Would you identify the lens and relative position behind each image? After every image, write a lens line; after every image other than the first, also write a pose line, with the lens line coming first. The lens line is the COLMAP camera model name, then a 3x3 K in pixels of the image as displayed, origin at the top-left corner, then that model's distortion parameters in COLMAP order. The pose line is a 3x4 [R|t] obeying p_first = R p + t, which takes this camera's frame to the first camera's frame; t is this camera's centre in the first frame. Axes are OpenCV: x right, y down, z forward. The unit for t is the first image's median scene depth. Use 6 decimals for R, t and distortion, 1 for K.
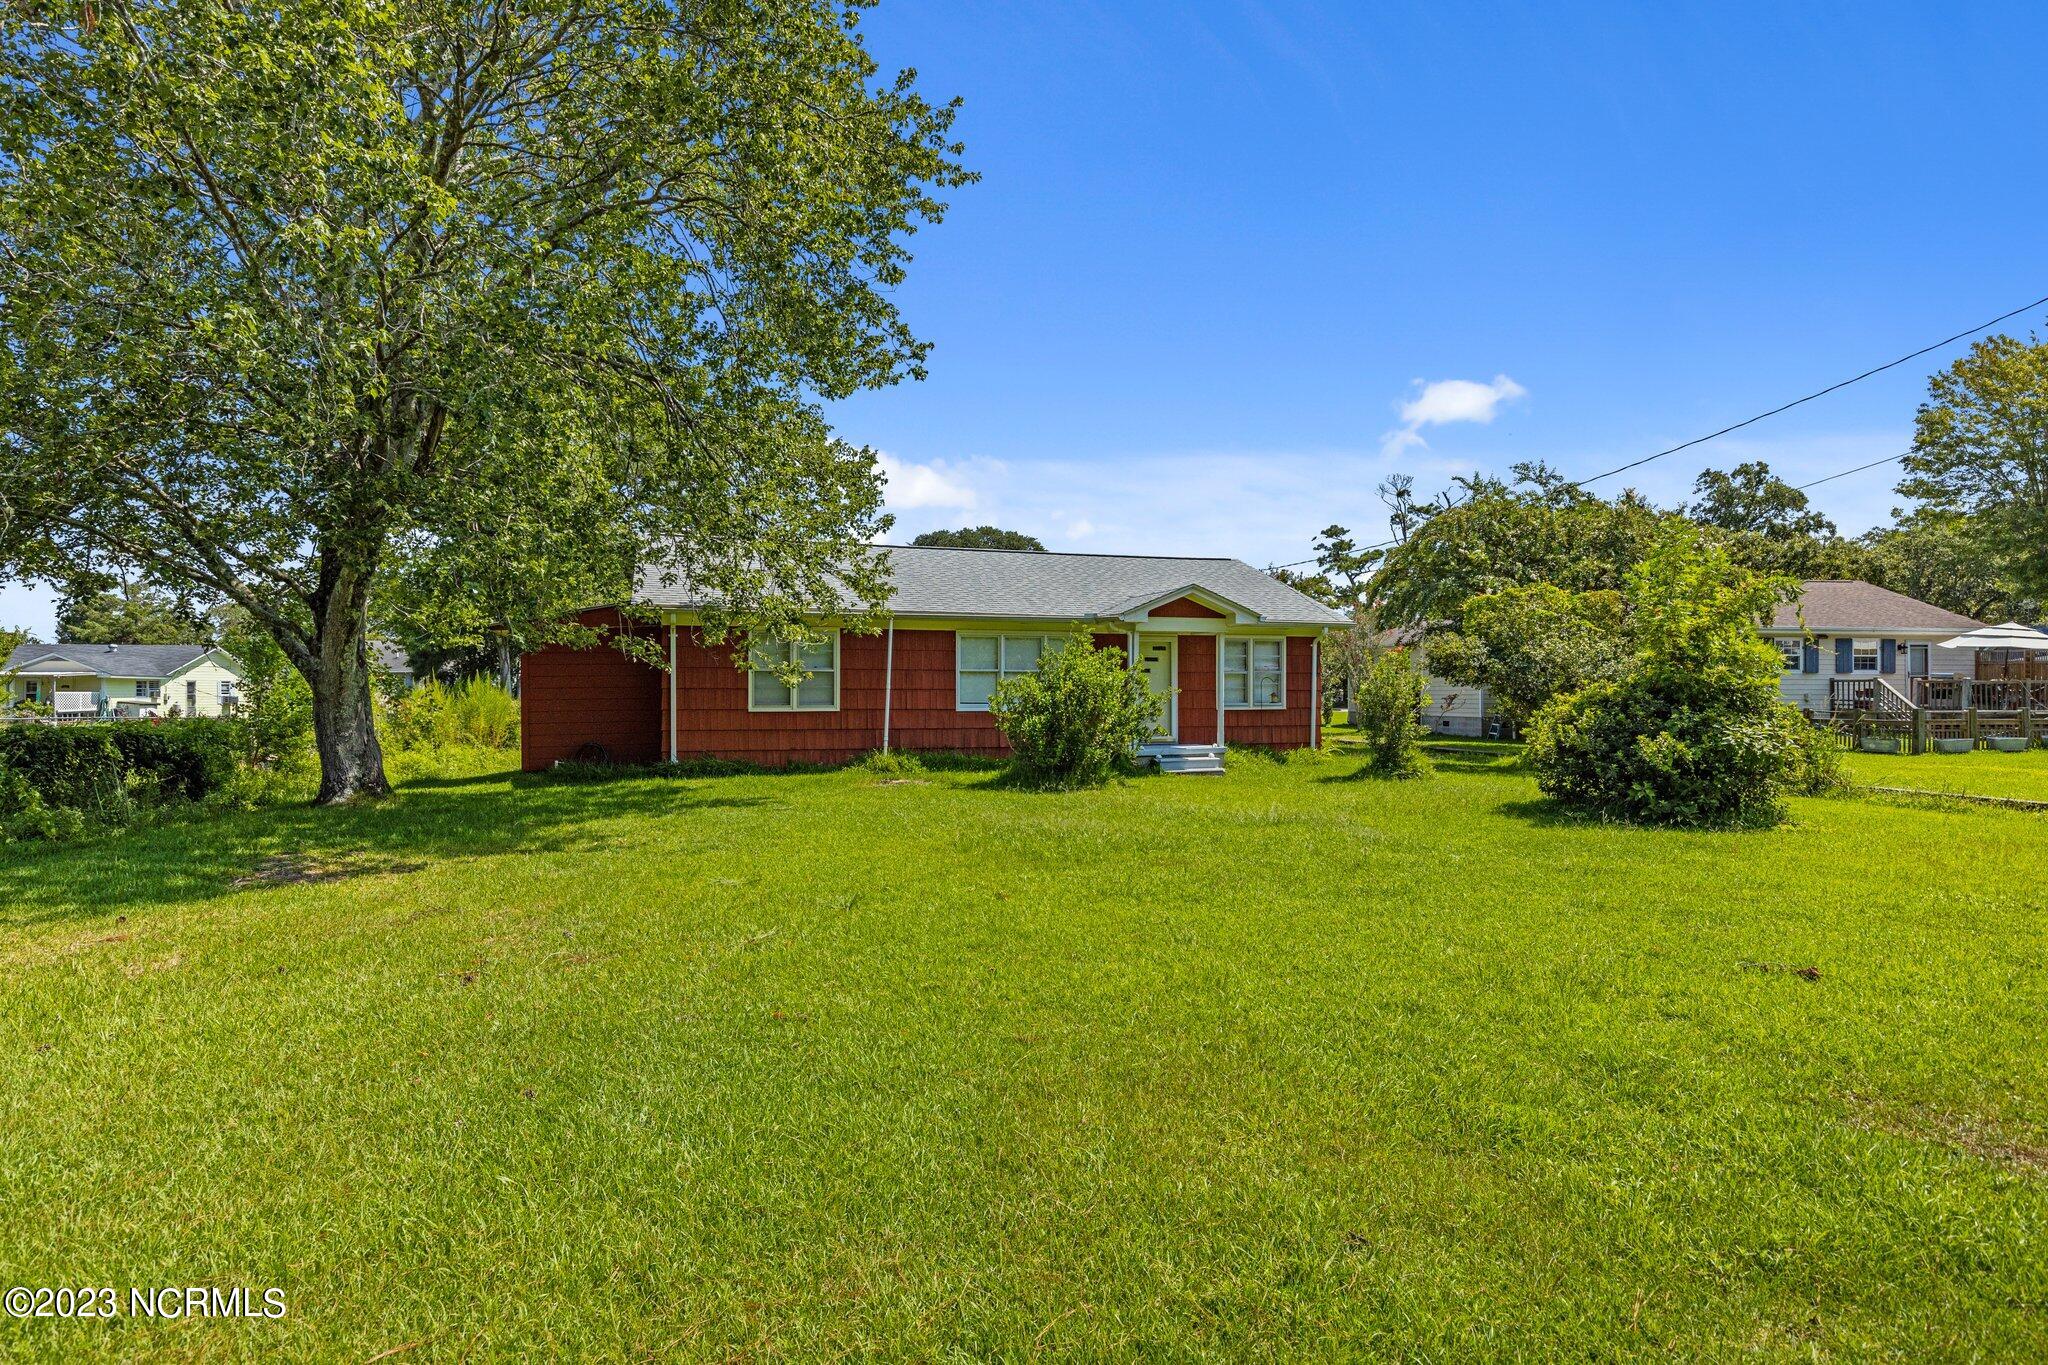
lens RADIAL K [[1170.6, 0, 1019.5], [0, 1170.6, 685.8], [0, 0, 1]] dist [-0.002398, -0.000071]
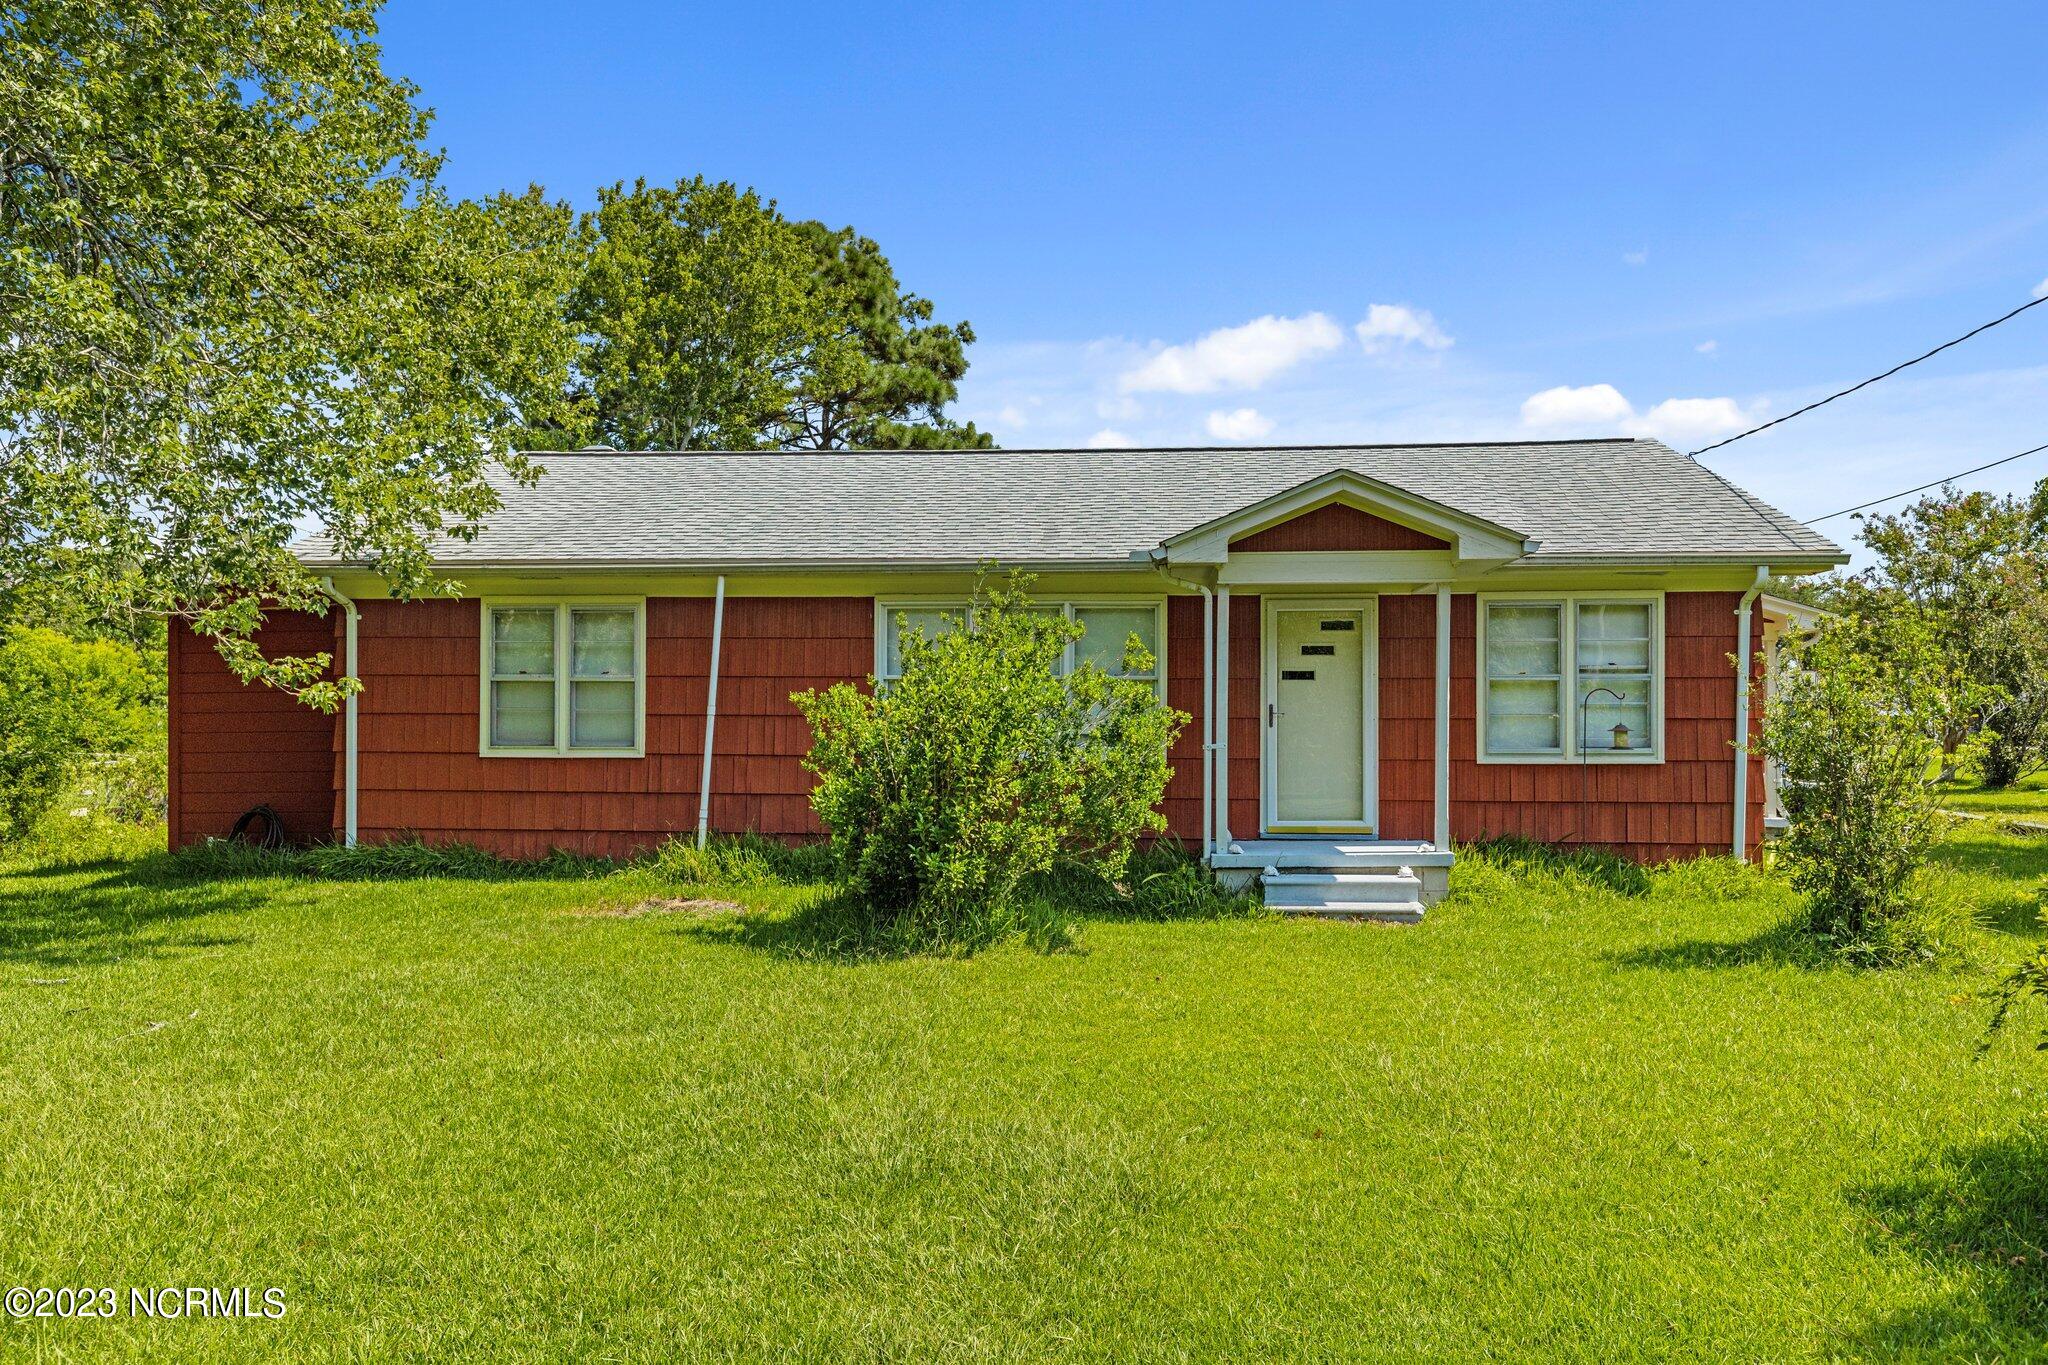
lens RADIAL K [[1585.8, 0, 1027.3], [0, 1585.8, 686.6], [0, 0, 1]] dist [0.002453, 0.002228]
pose [[0.908815, -0.006014, -0.417156, 0.283413], [0.000924, 0.999923, -0.012401, -0.000896], [0.417199, 0.010885, 0.908750, 0.424630]]
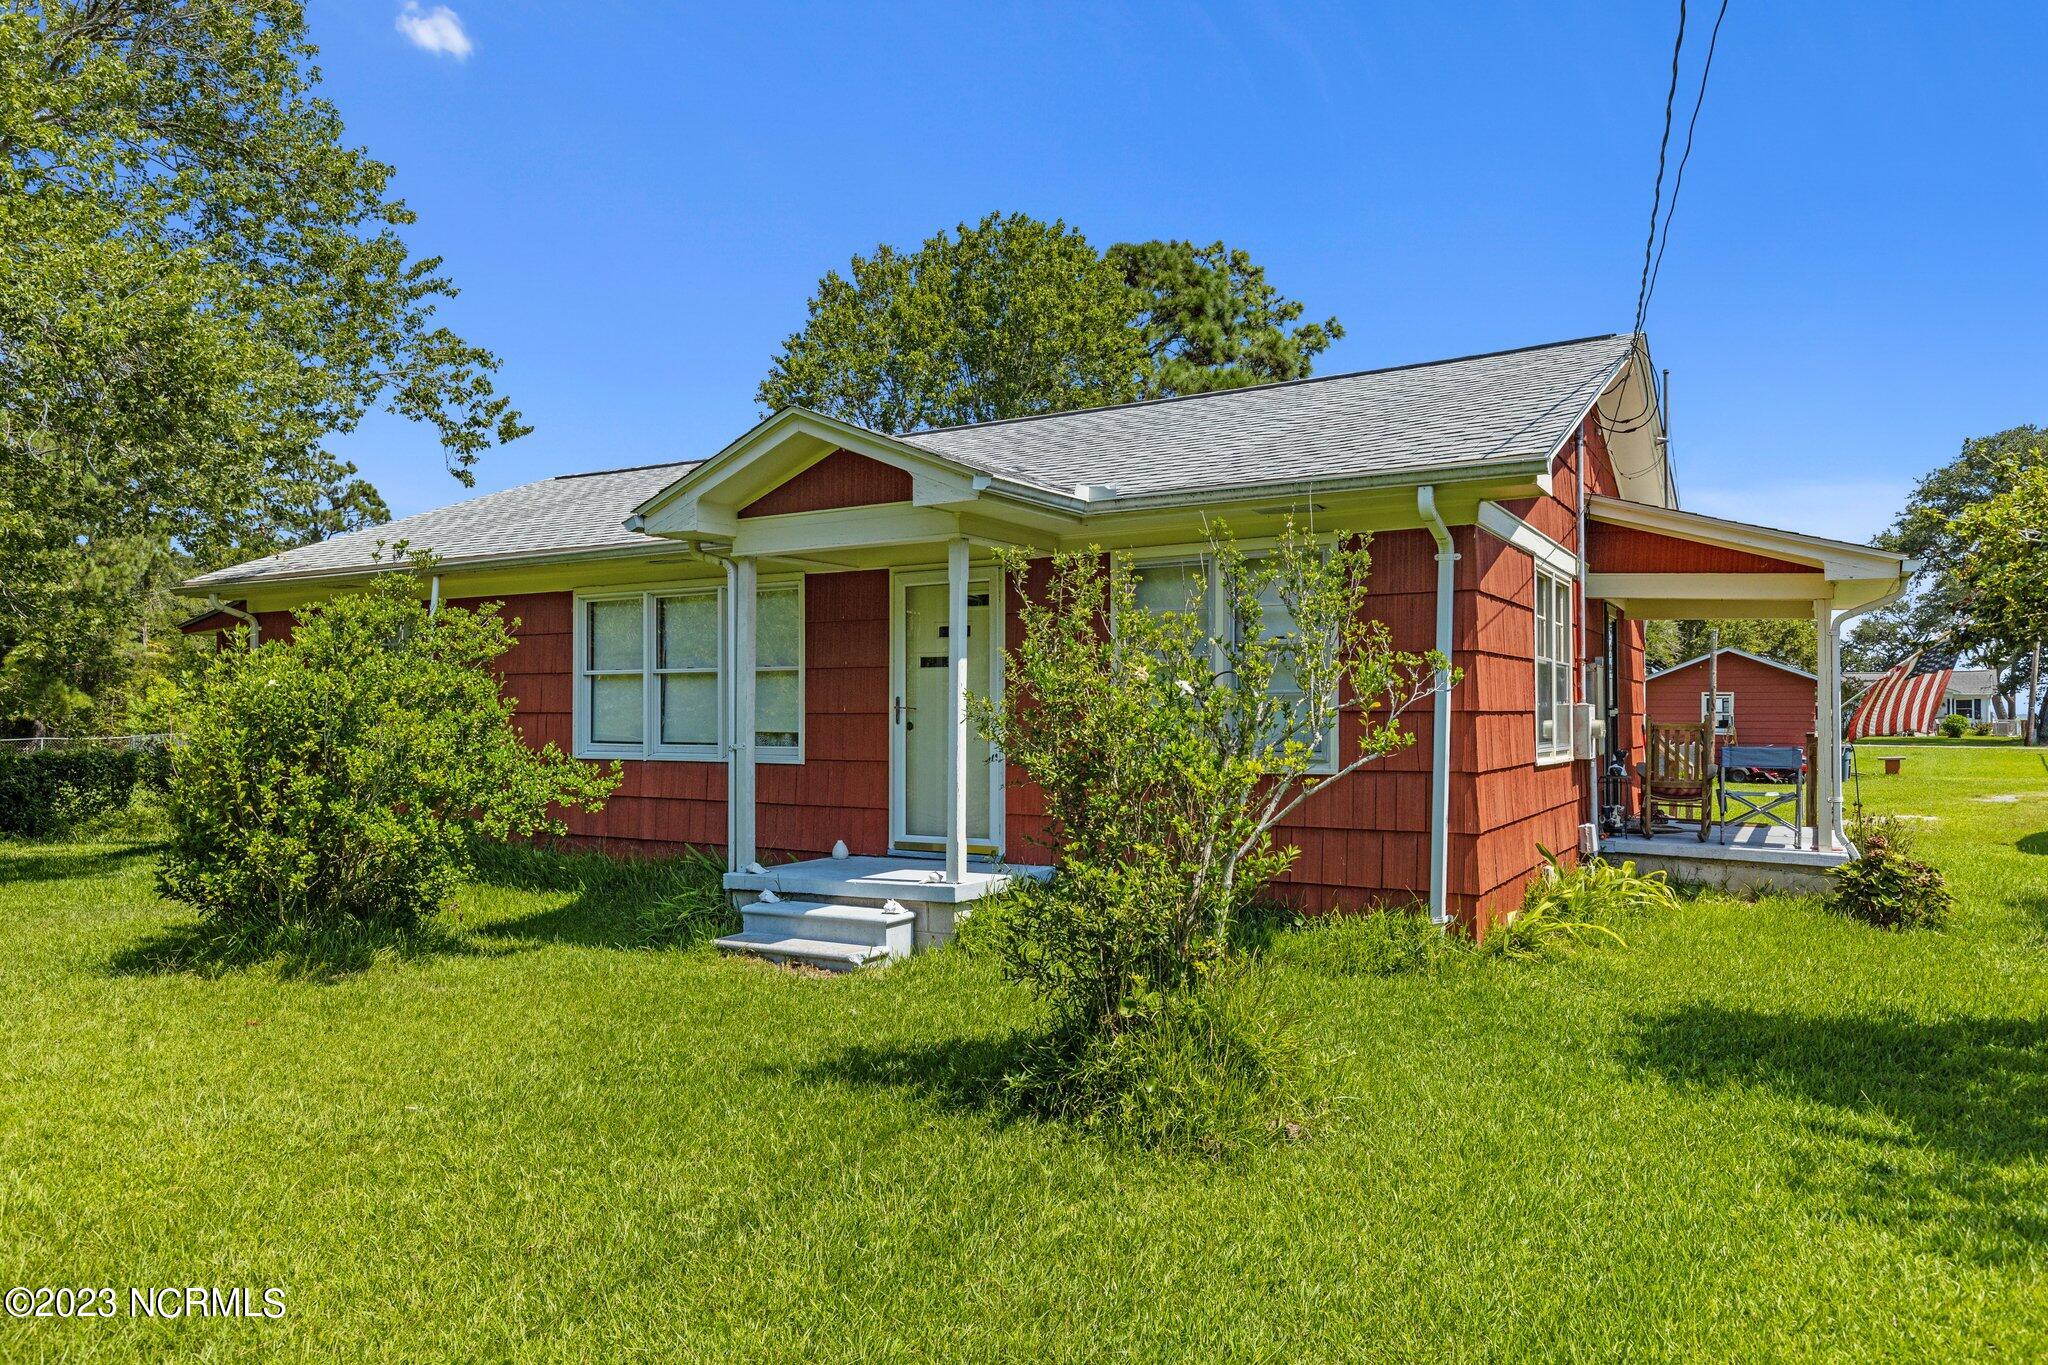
lens RADIAL K [[1390.3, 0, 1023.6], [0, 1390.3, 687.4], [0, 0, 1]] dist [-0.007017, -0.000335]
pose [[0.618146, -0.016464, -0.785891, 0.504502], [0.010412, 0.999864, -0.012757, 0.001685], [0.785994, -0.000298, 0.618234, 0.787104]]
